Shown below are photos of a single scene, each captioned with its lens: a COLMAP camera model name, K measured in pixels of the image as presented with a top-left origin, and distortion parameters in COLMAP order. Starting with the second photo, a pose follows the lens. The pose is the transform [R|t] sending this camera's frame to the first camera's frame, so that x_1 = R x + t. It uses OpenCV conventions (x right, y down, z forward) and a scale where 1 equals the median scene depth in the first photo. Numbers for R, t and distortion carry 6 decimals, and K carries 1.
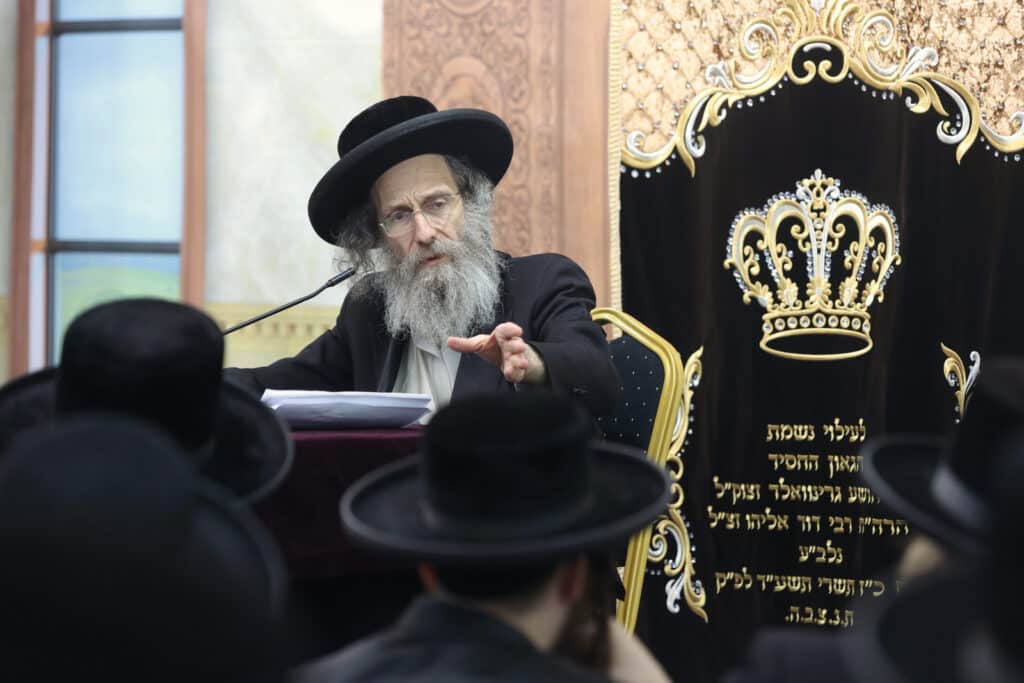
lens RADIAL K [[4568.8, 0, 511.9], [0, 4568.8, 345.6], [0, 0, 1]] dist [0.411920, 0.000000]
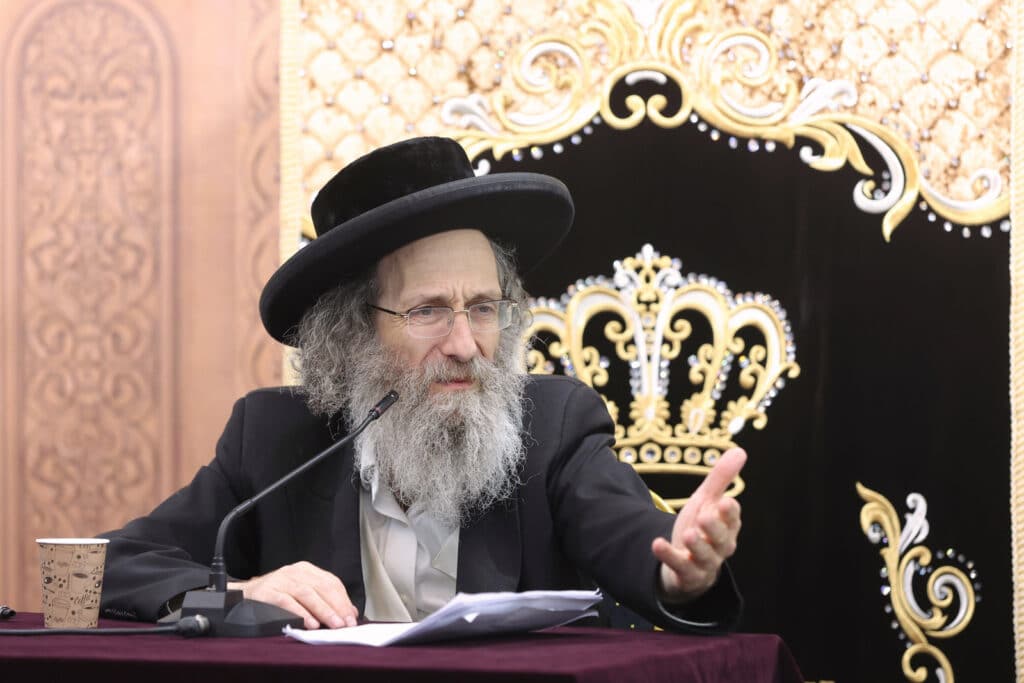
lens RADIAL K [[4568.8, 0, 544.7], [0, 4568.8, 360.5], [0, 0, 1]] dist [0.411920, 0.000000]
pose [[0.886070, -0.011056, 0.463419, -0.283581], [0.014875, 0.999879, -0.004586, -0.017184], [-0.463312, 0.010957, 0.886128, 0.365422]]
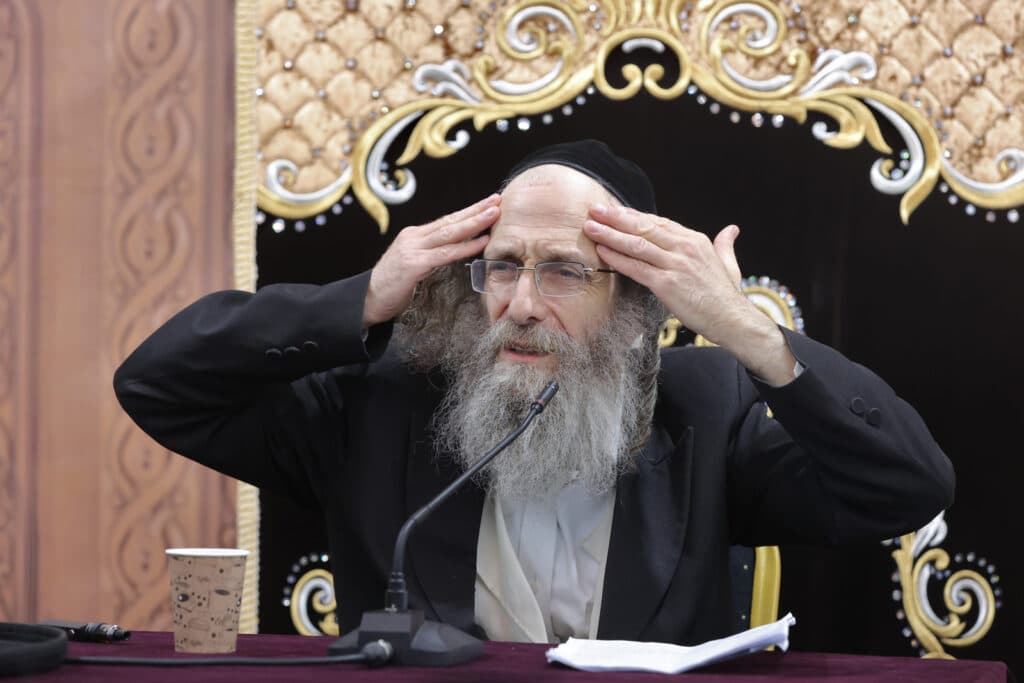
lens RADIAL K [[3995.9, 0, 511.7], [0, 3995.9, 334.3], [0, 0, 1]] dist [0.194653, 0.000000]
pose [[0.800028, -0.000554, 0.599963, -0.303487], [0.005293, 0.999967, -0.006134, -0.018833], [-0.599940, 0.008083, 0.800004, 0.538339]]
